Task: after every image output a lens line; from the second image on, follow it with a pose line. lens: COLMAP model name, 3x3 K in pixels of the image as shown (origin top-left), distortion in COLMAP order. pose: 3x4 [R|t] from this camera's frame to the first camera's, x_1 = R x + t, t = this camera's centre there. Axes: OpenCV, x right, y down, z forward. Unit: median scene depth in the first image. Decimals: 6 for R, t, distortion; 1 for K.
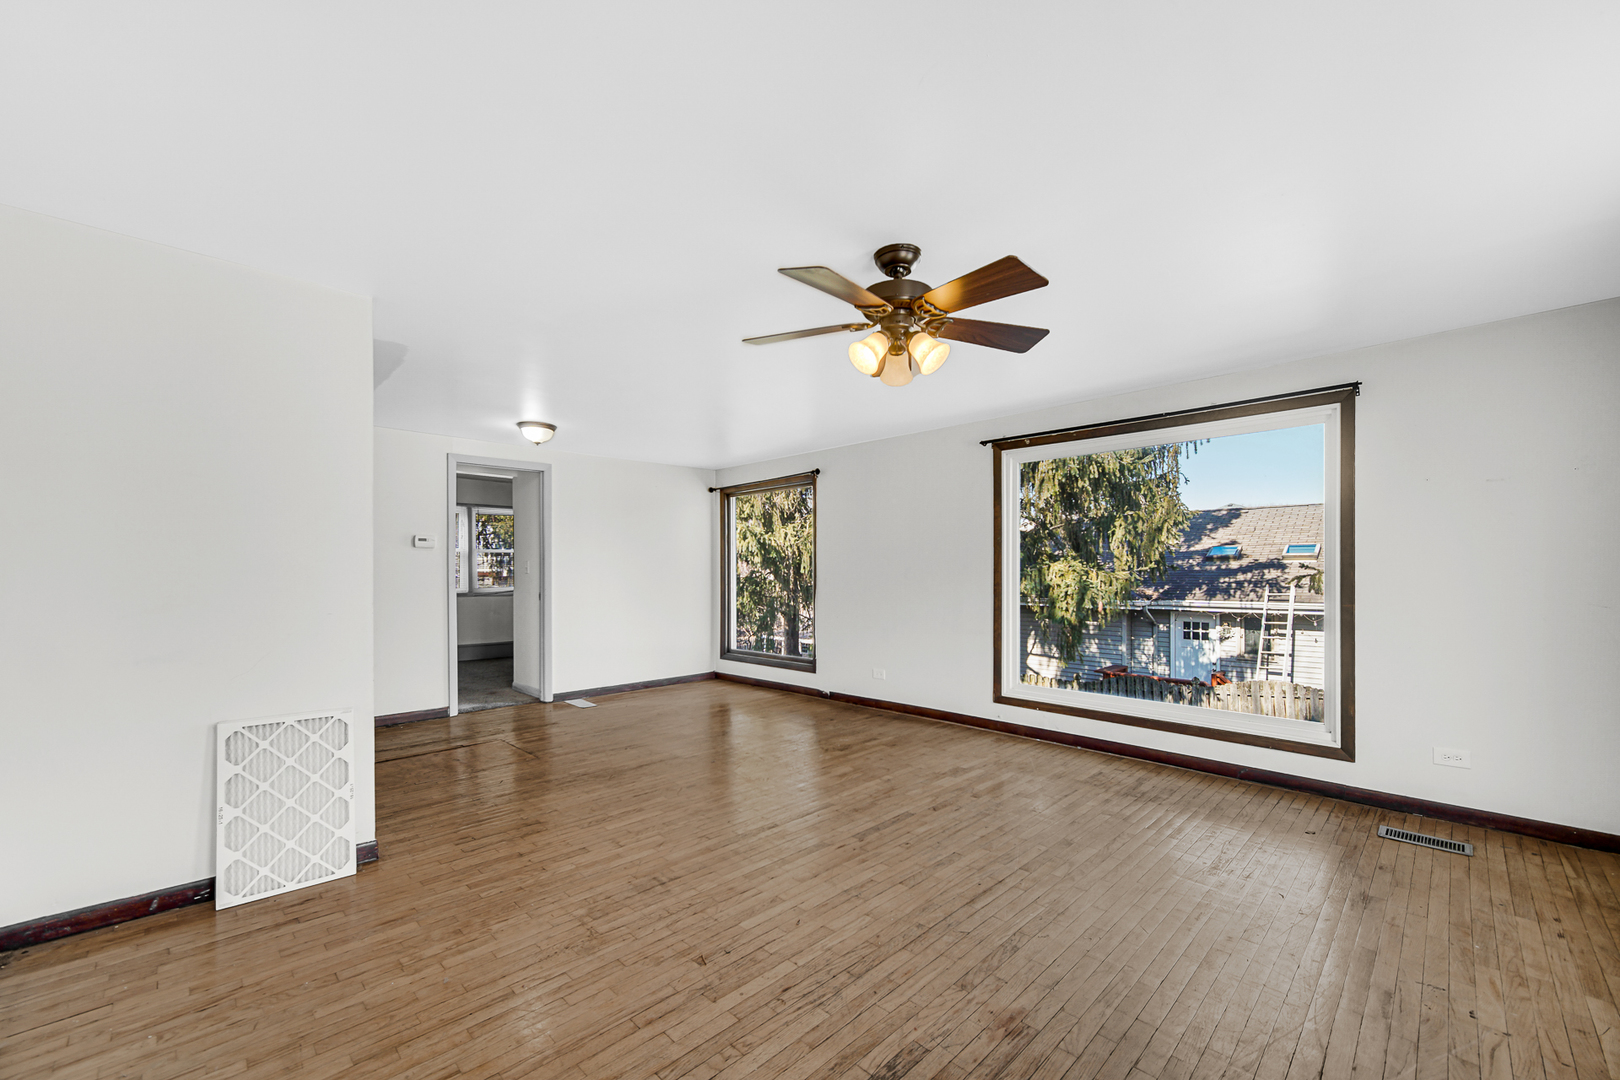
lens RADIAL K [[647.1, 0, 814.4], [0, 647.1, 571.8], [0, 0, 1]] dist [-0.001112, 0.000203]
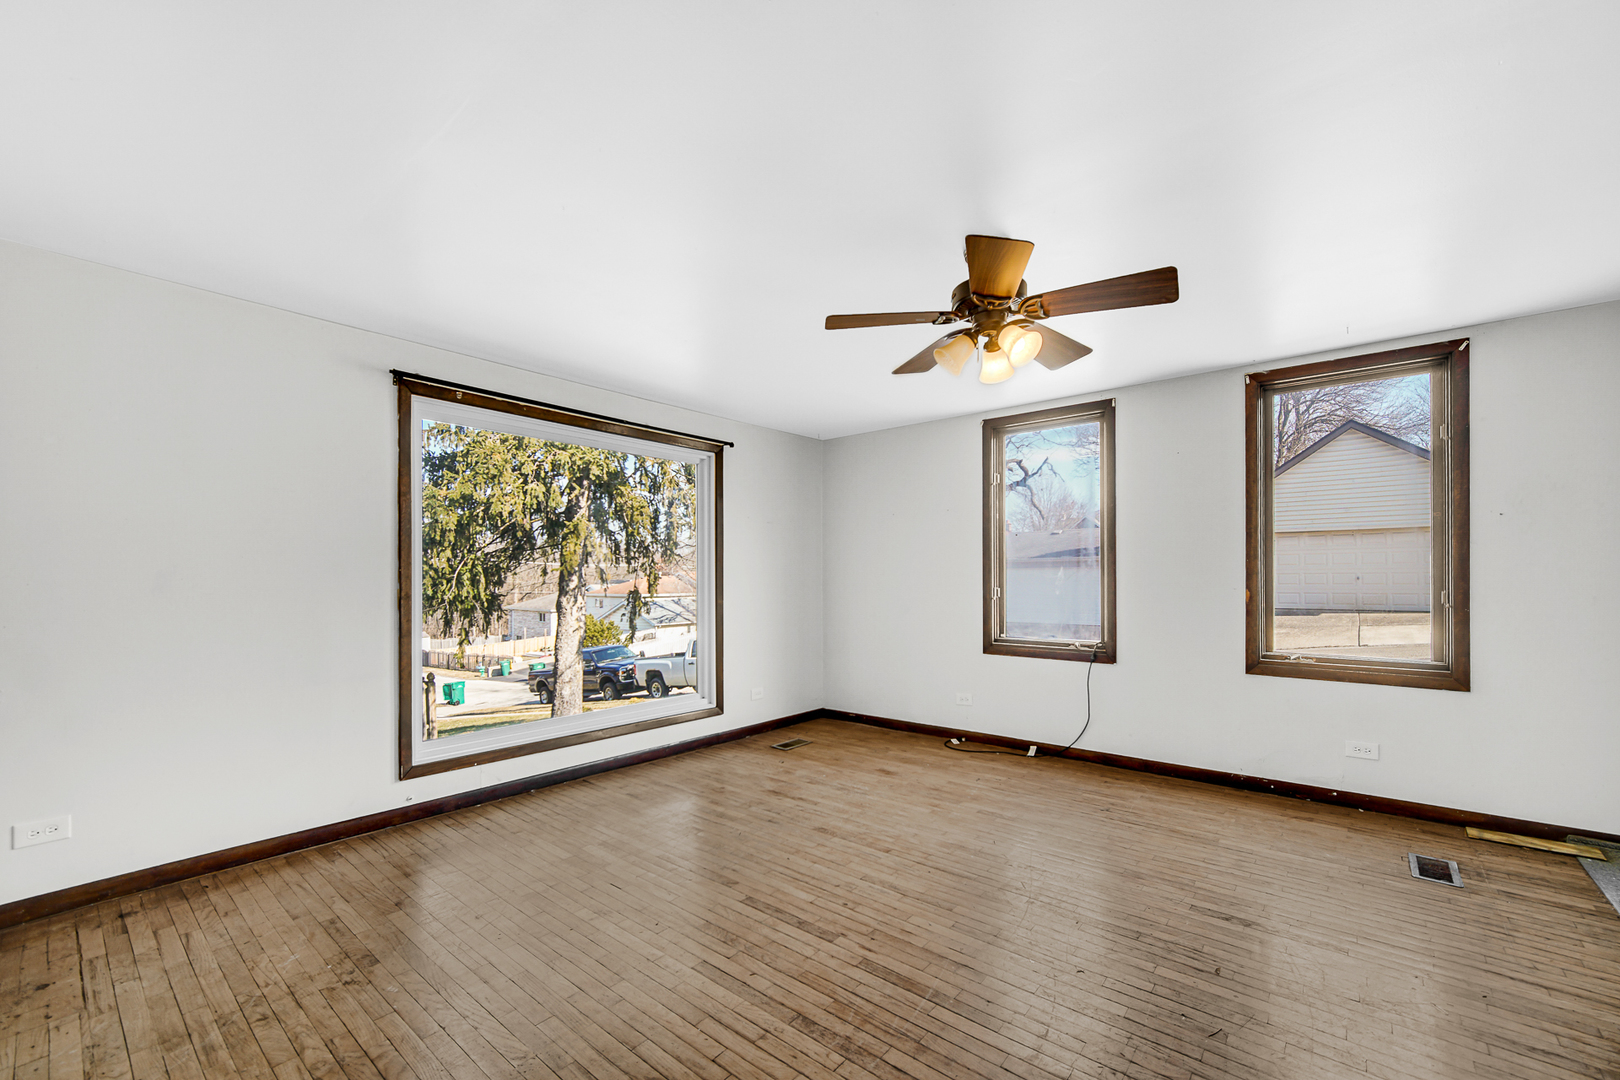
lens RADIAL K [[647.1, 0, 808.4], [0, 647.1, 572.0], [0, 0, 1]] dist [-0.001112, 0.000203]
pose [[-0.080762, 0.009428, 0.996689, -0.759544], [0.002667, 0.999954, -0.009243, 0.003882], [-0.996730, 0.001912, -0.080783, 1.241658]]
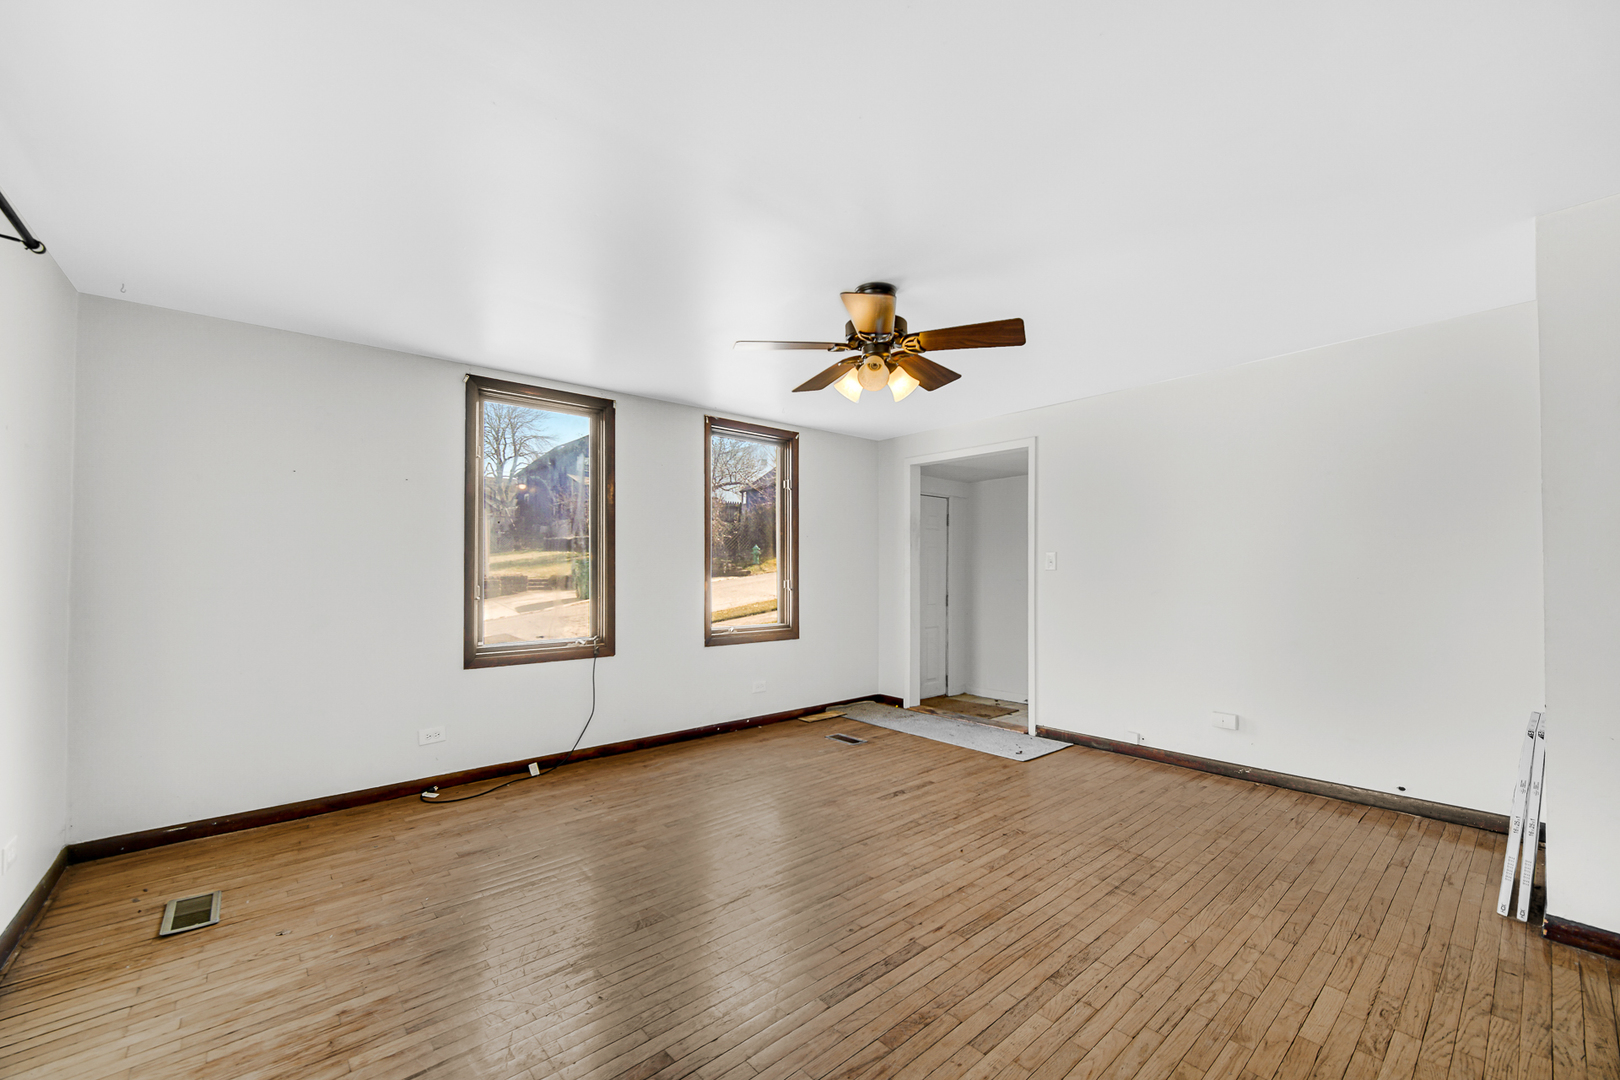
lens RADIAL K [[647.1, 0, 800.1], [0, 647.1, 570.6], [0, 0, 1]] dist [-0.001112, 0.000203]
pose [[-0.995871, 0.003430, 0.090712, 0.147291], [0.003604, 0.999992, 0.001757, -0.000242], [-0.090705, 0.002077, -0.995876, 1.957949]]
